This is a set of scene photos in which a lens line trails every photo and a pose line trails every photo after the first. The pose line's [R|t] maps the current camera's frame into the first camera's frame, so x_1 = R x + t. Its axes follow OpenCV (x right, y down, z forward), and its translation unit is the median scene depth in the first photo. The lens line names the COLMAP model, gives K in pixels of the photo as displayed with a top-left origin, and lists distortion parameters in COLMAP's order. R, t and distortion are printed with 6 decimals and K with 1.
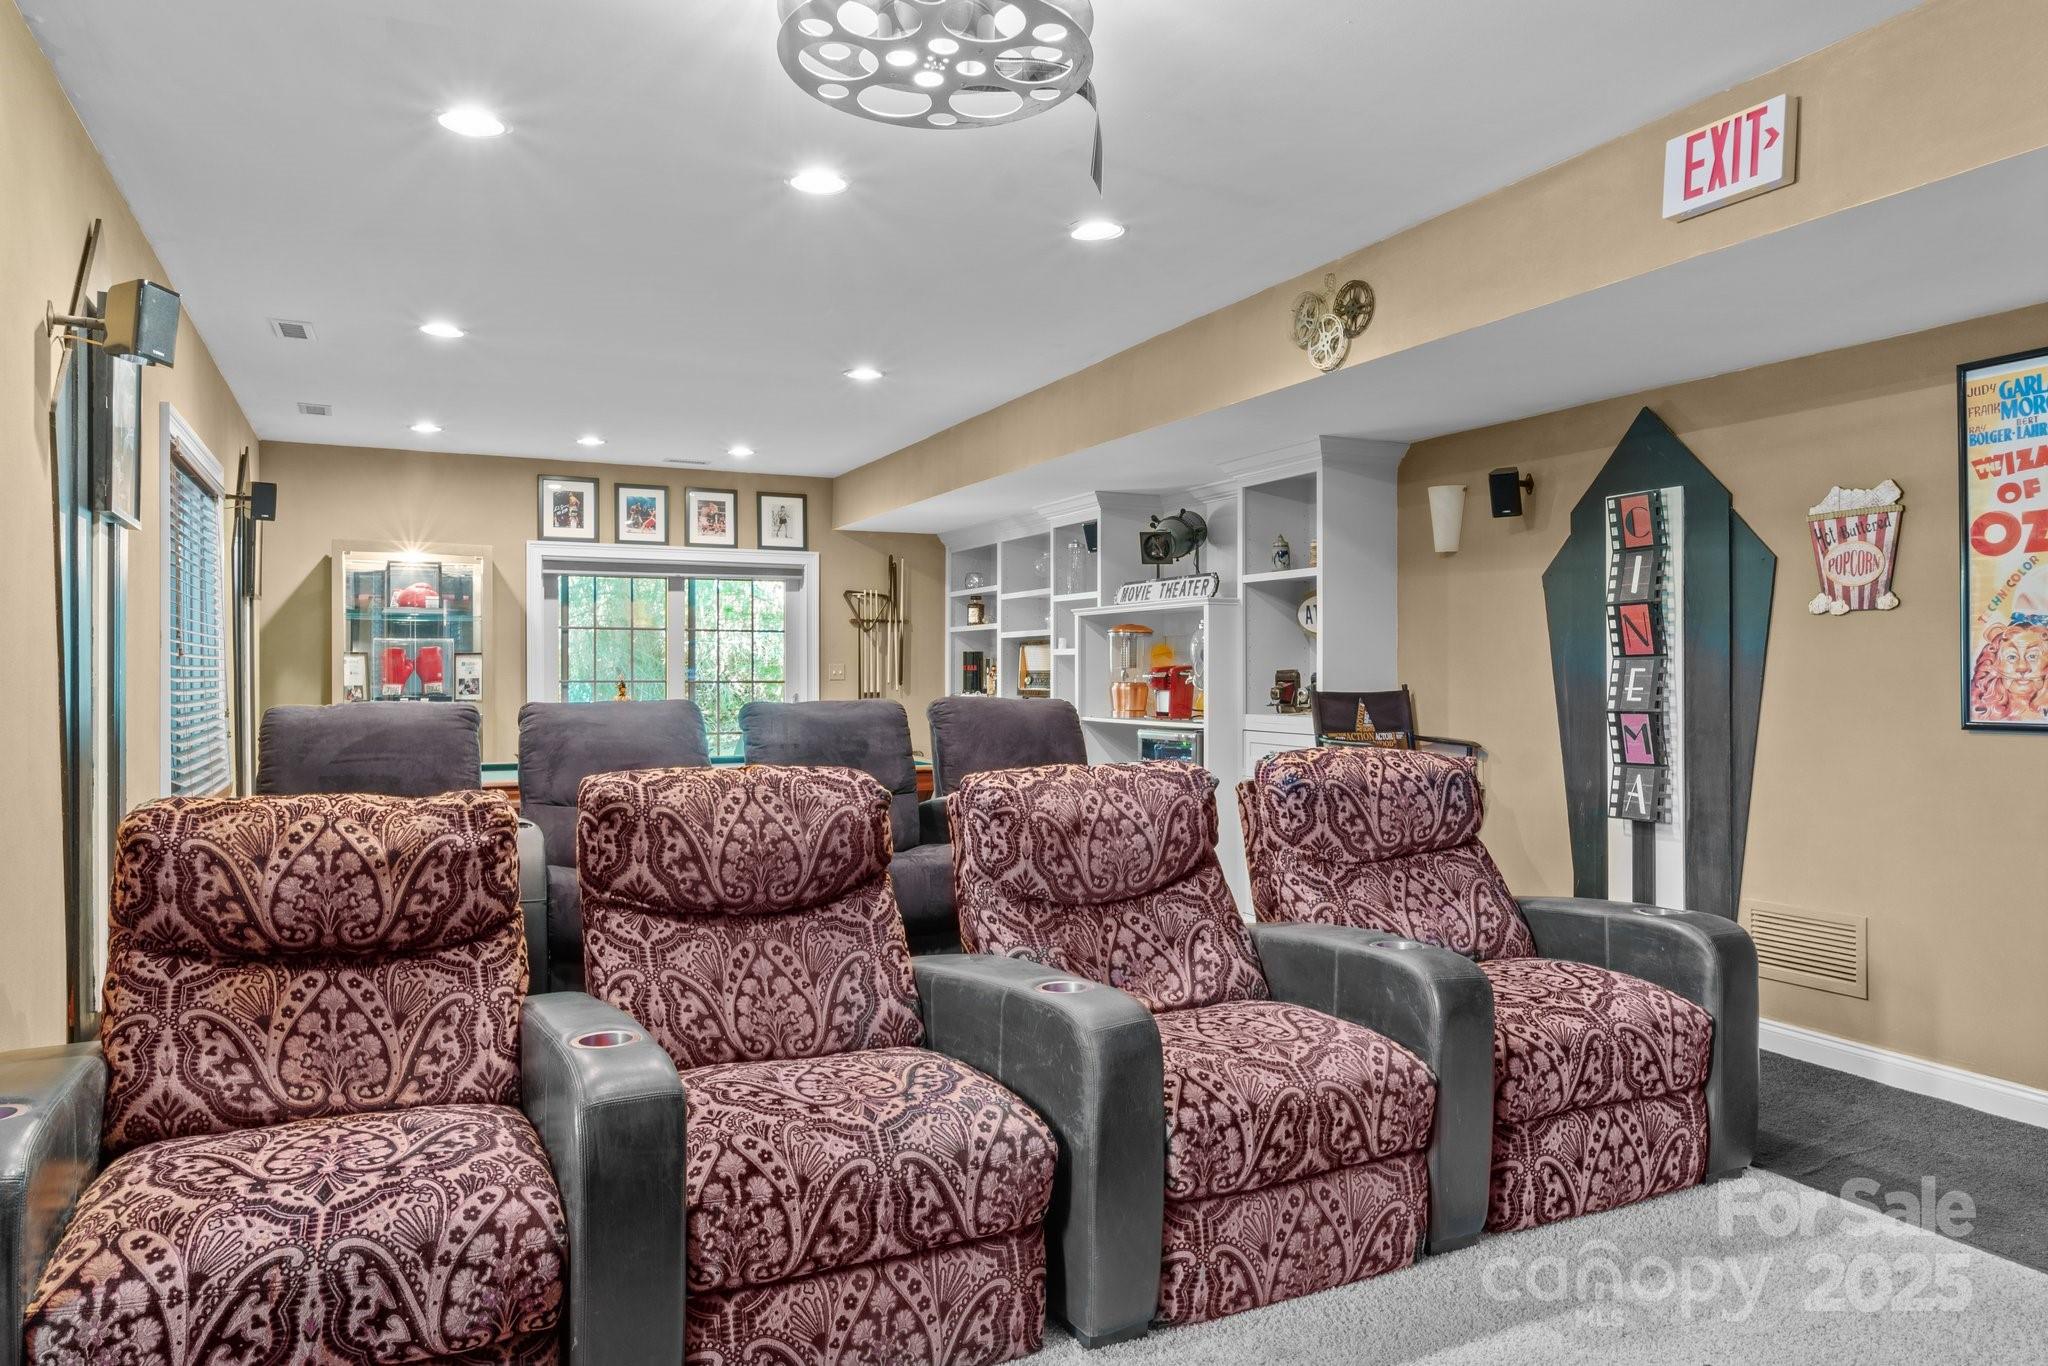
lens RADIAL K [[1283.8, 0, 1023.7], [0, 1283.8, 679.5], [0, 0, 1]] dist [0.001239, -0.000194]
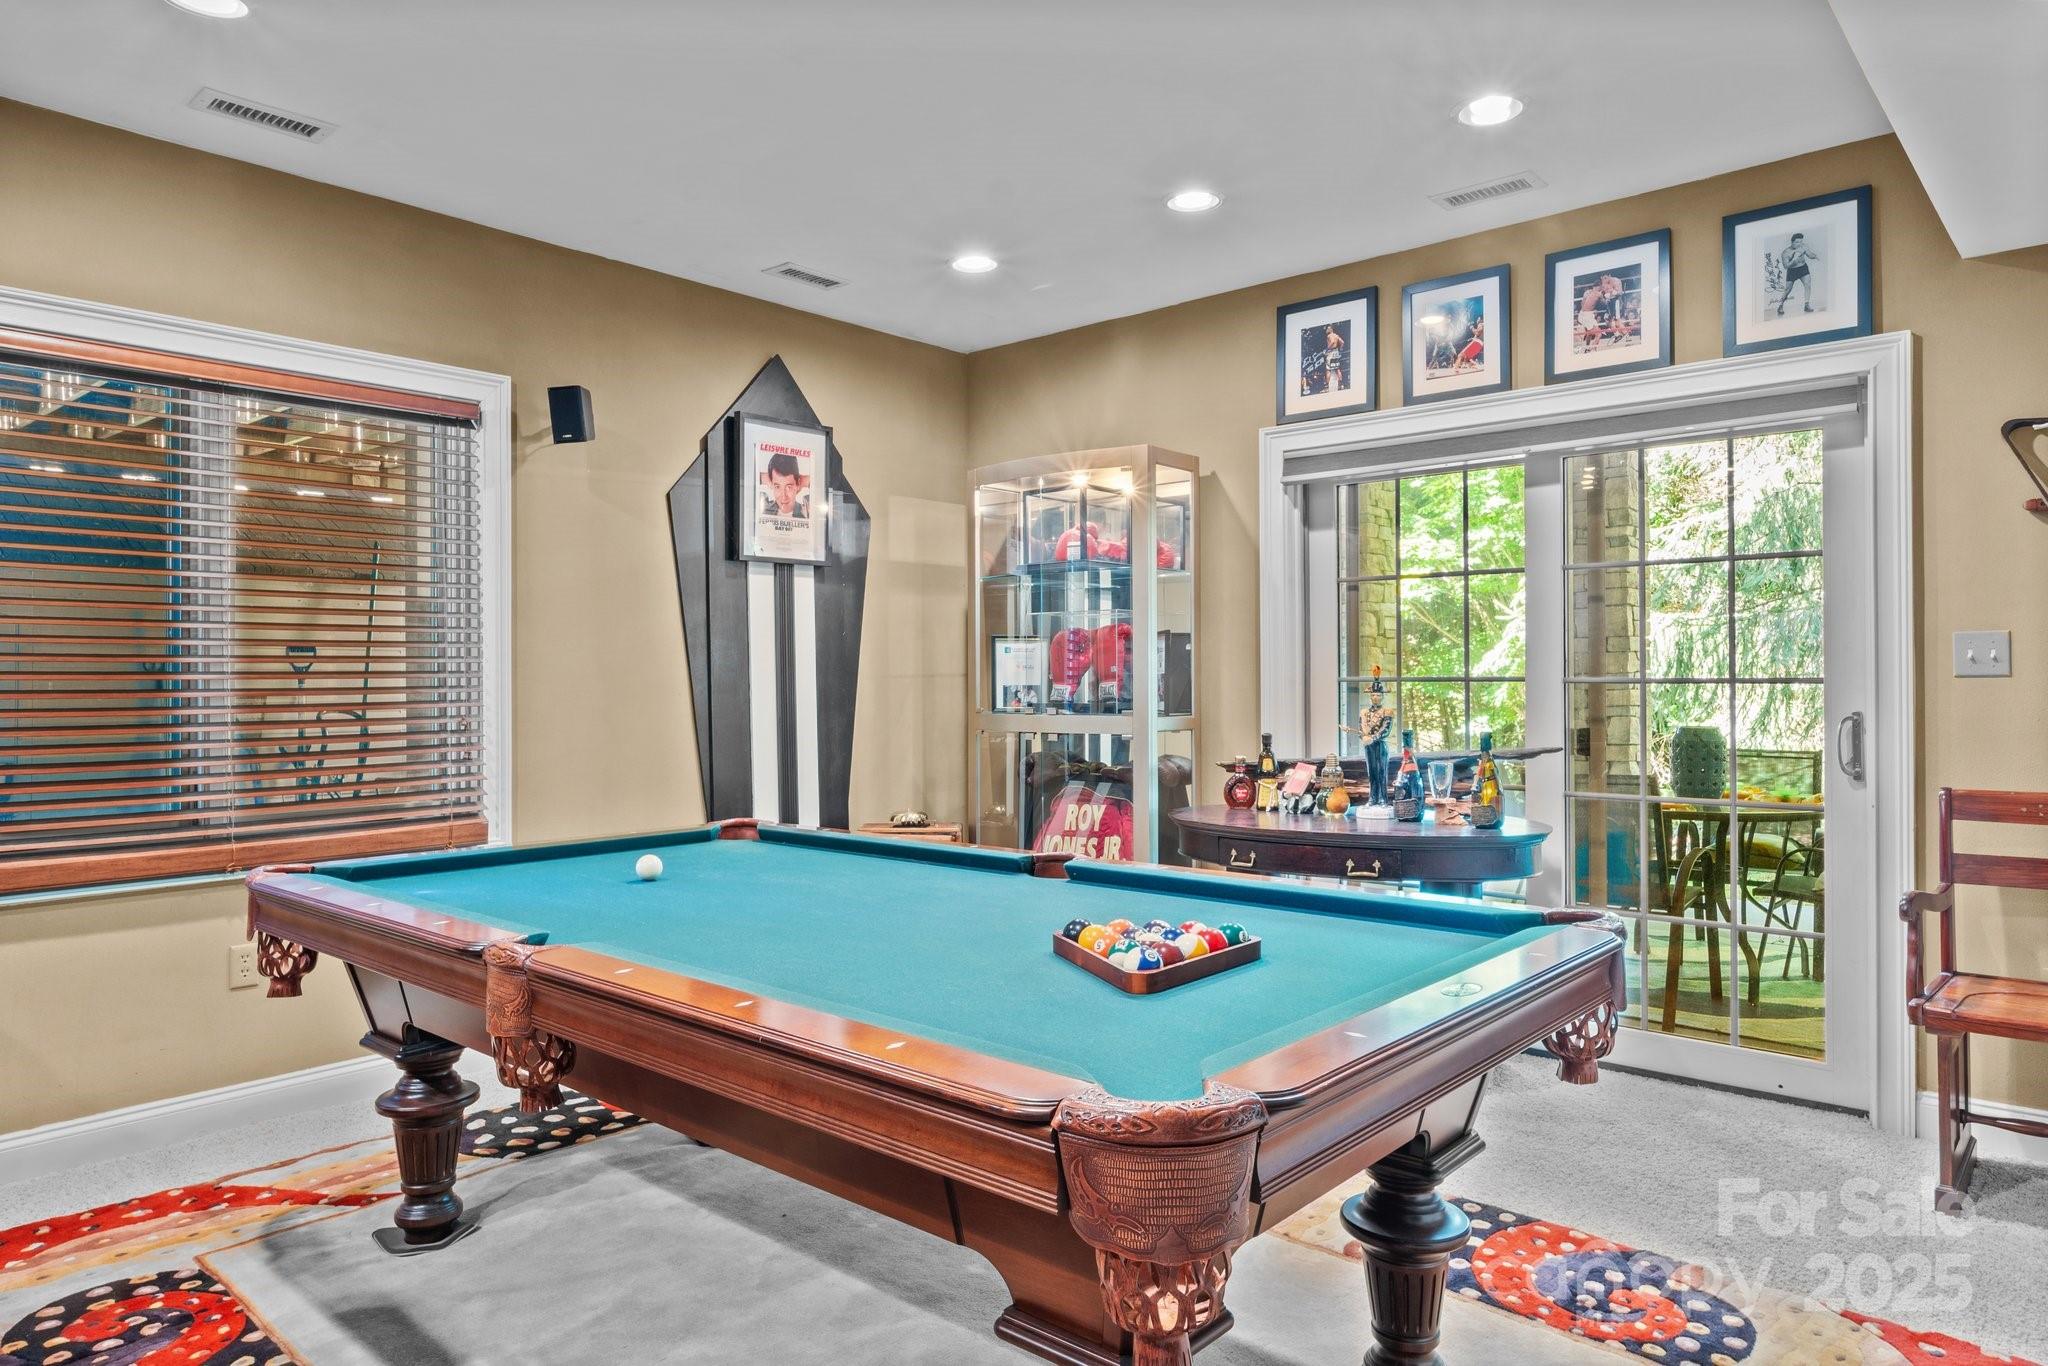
lens RADIAL K [[1283.8, 0, 1028.9], [0, 1283.8, 676.2], [0, 0, 1]] dist [0.001239, -0.000194]
pose [[0.379469, -0.002916, -0.925200, 0.094287], [0.000539, 0.999996, -0.002931, 0.001861], [0.925204, 0.000614, 0.379468, 0.678961]]
